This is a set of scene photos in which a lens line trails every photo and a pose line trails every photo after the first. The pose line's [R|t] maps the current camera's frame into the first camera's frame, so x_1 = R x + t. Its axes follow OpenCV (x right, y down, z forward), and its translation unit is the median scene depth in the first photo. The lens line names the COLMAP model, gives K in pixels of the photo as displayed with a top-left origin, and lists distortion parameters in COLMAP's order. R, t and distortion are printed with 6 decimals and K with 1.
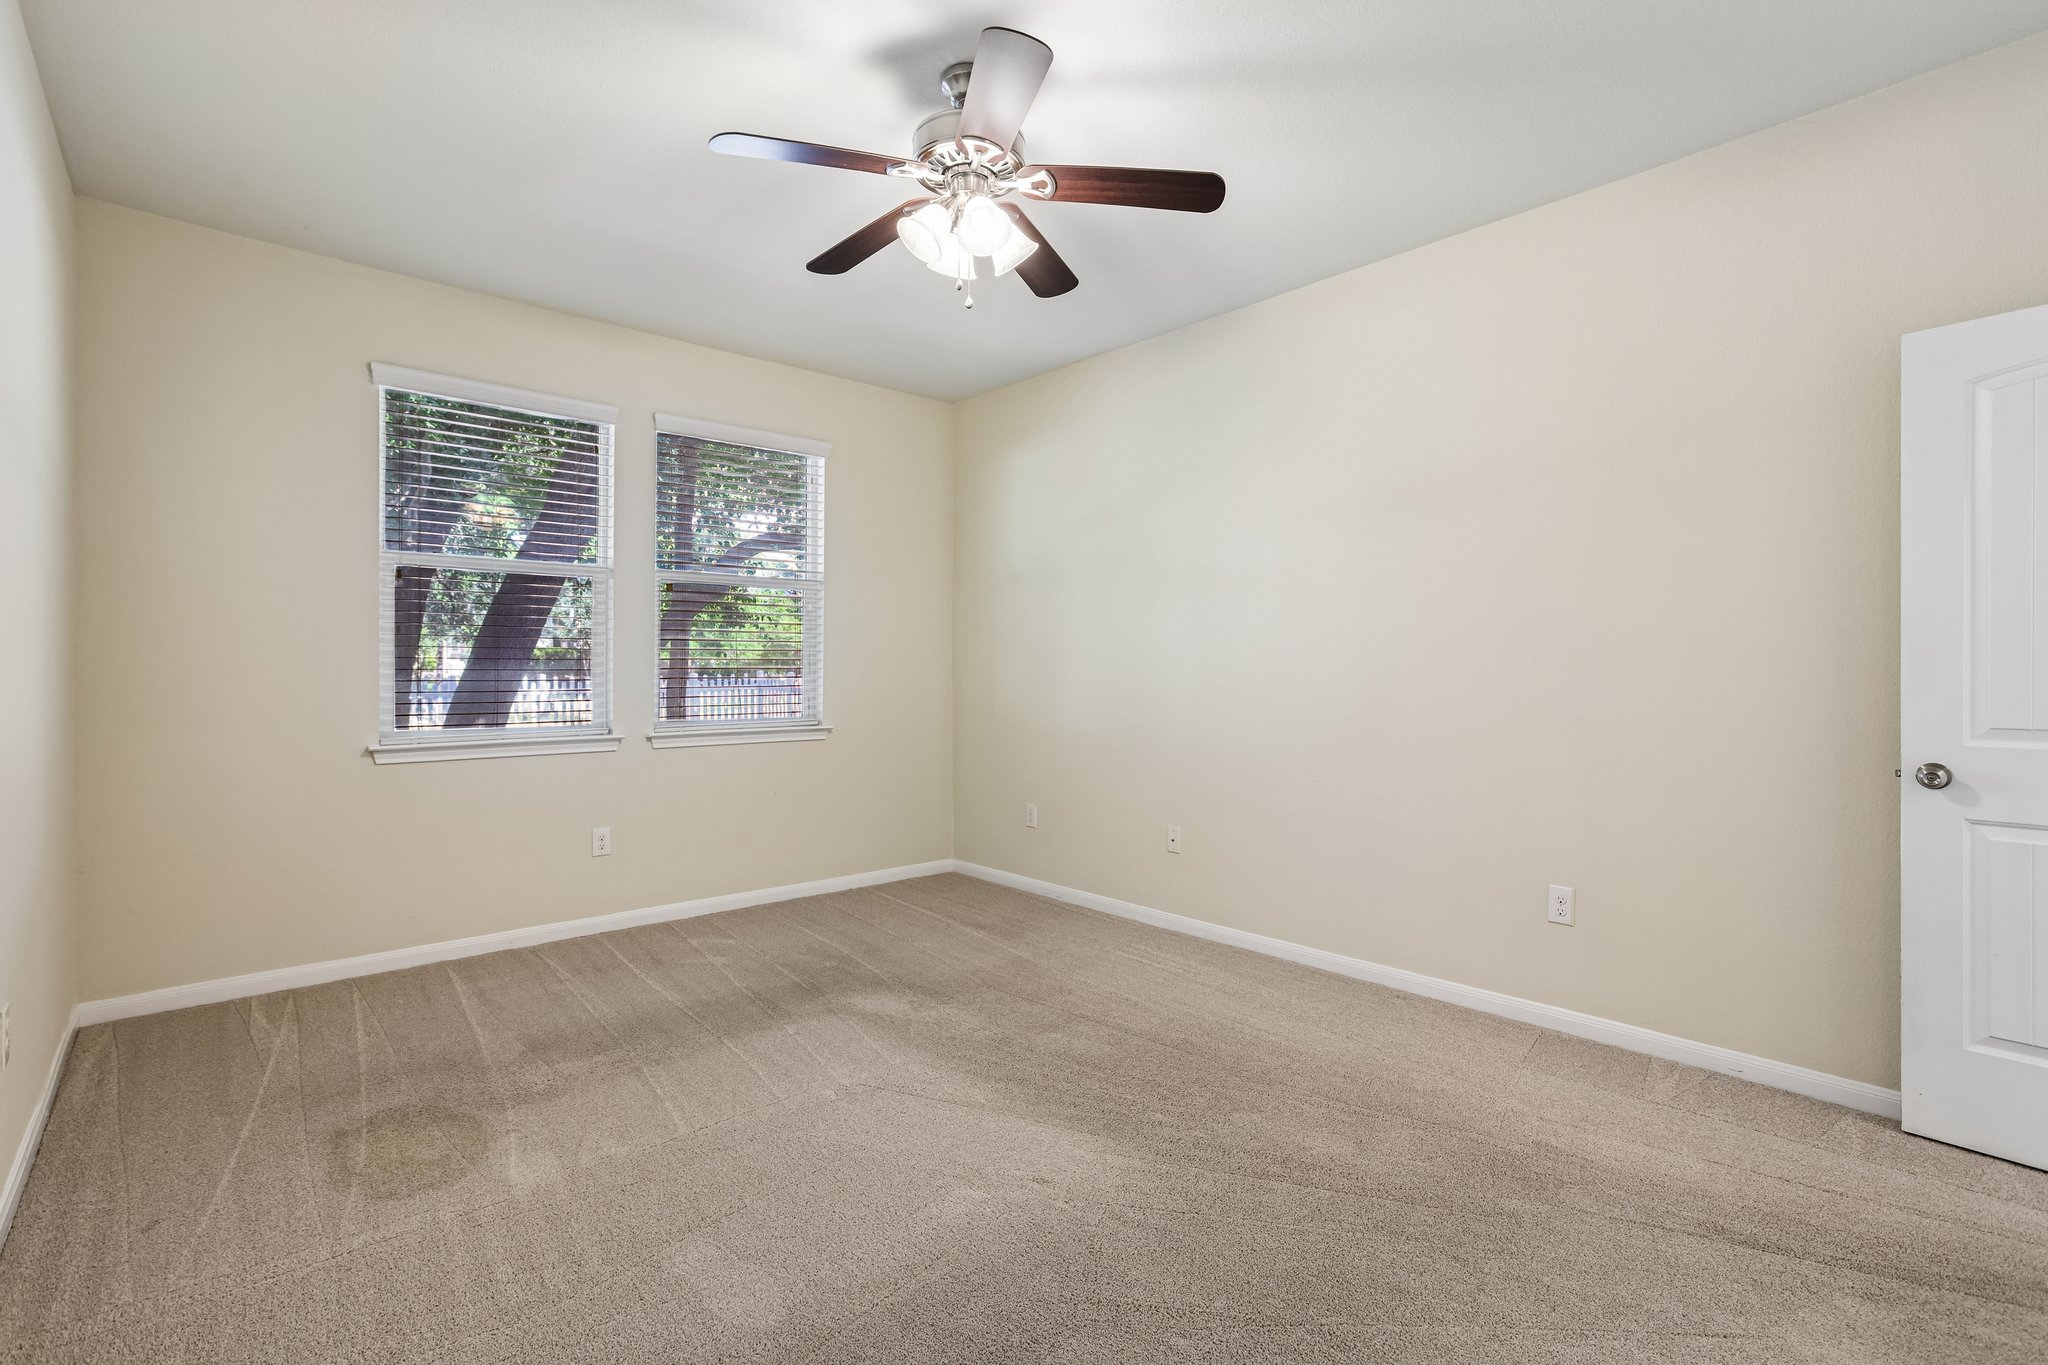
lens RADIAL K [[915.1, 0, 1022.1], [0, 915.1, 689.8], [0, 0, 1]] dist [-0.030892, 0.013961]
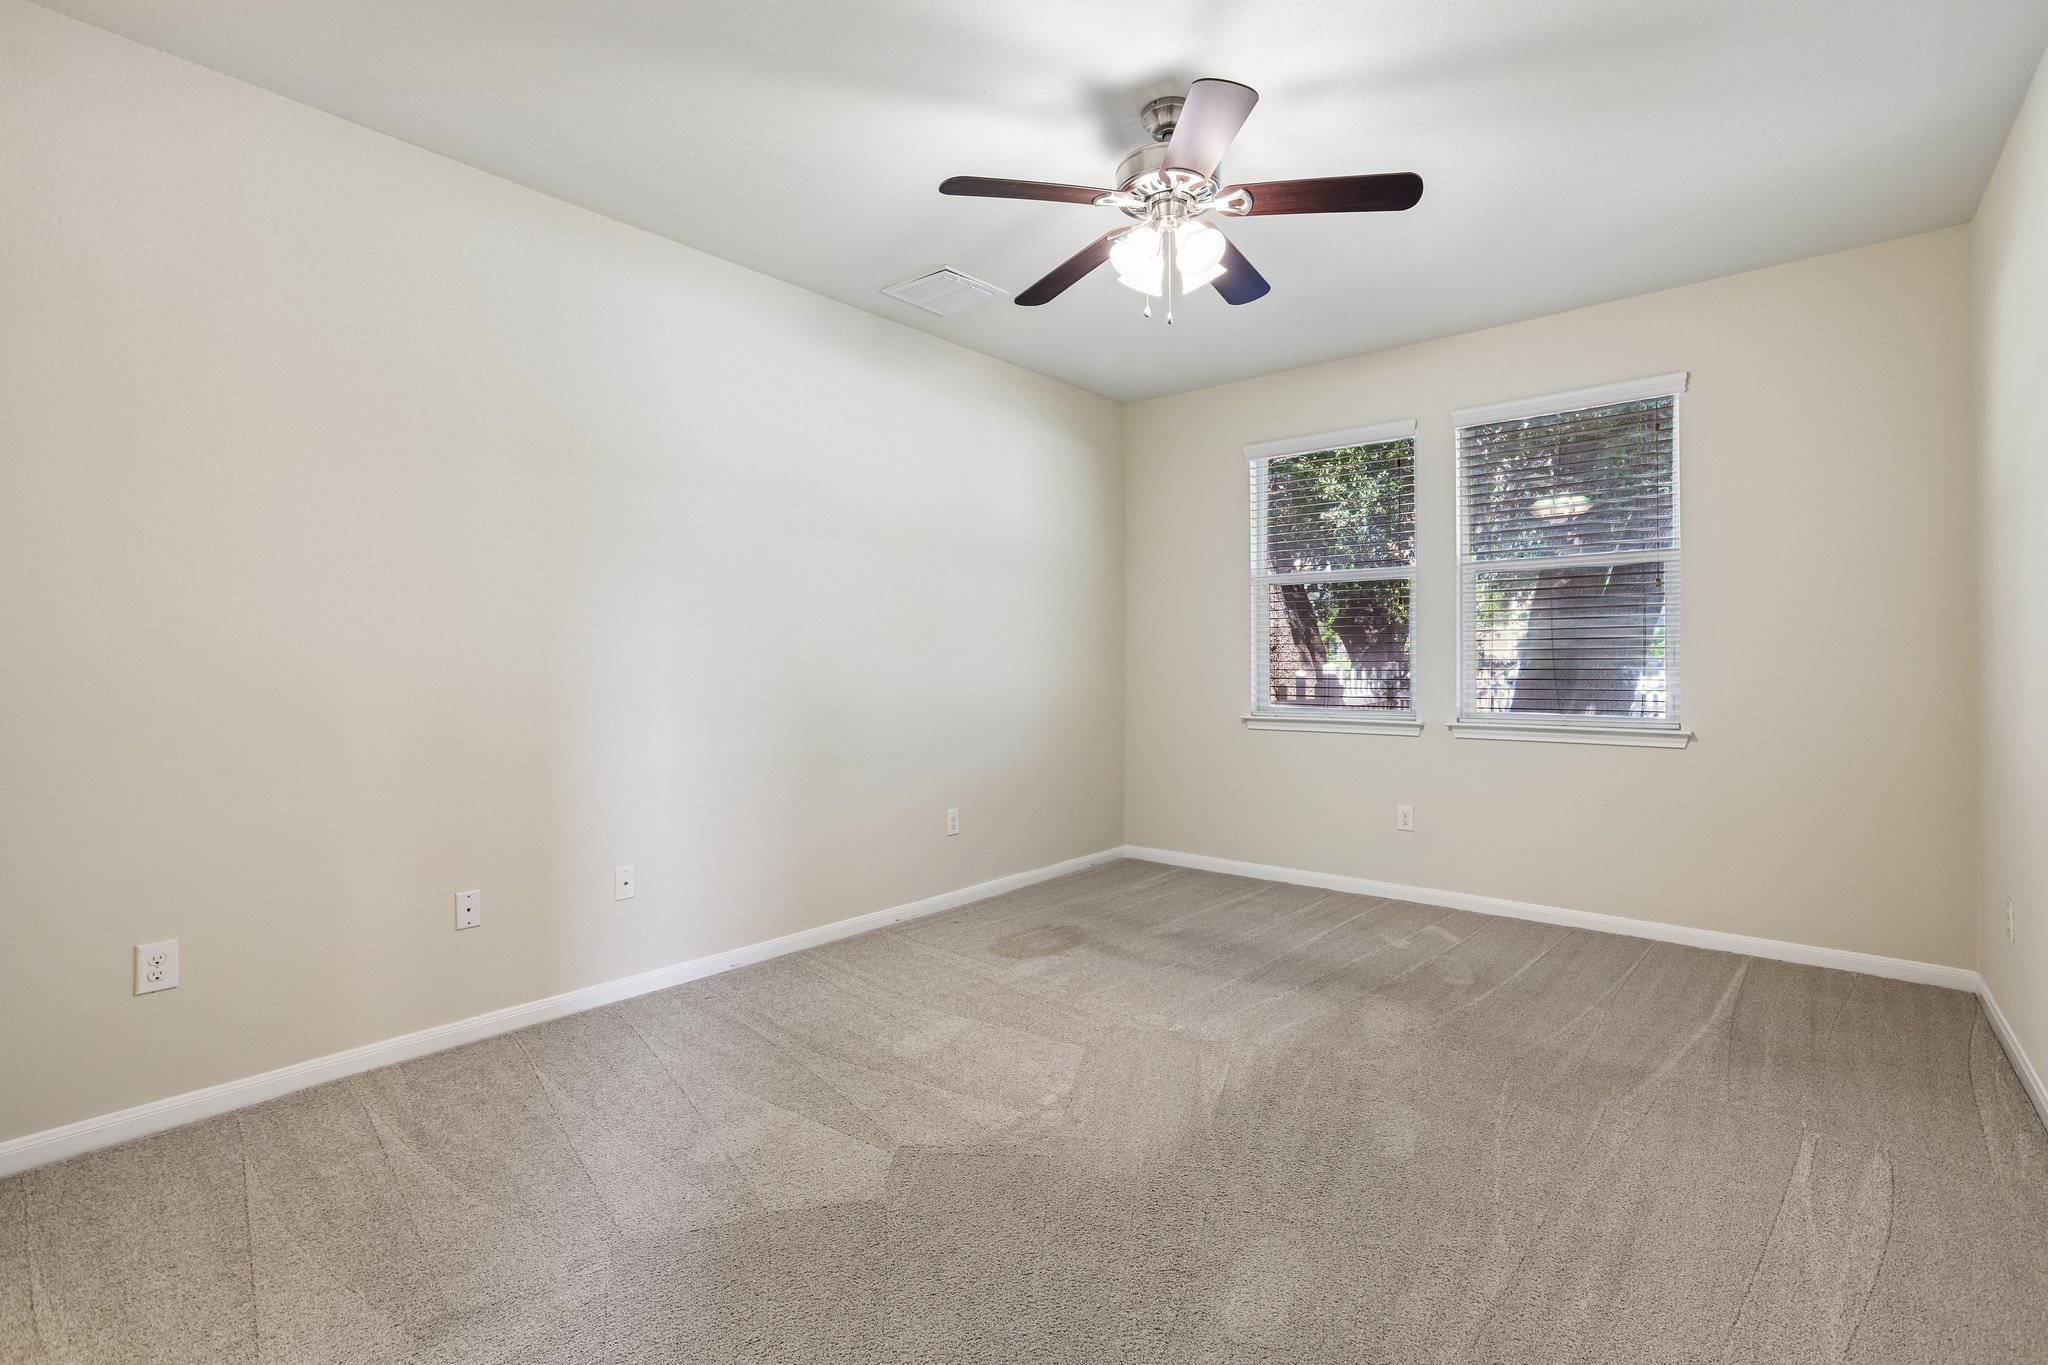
lens RADIAL K [[915.1, 0, 1026.8], [0, 915.1, 666.2], [0, 0, 1]] dist [-0.030892, 0.013961]
pose [[0.143774, 0.005289, -0.989596, 0.655760], [-0.012973, 0.999910, 0.003459, -0.016472], [0.989525, 0.012340, 0.143830, 0.450079]]
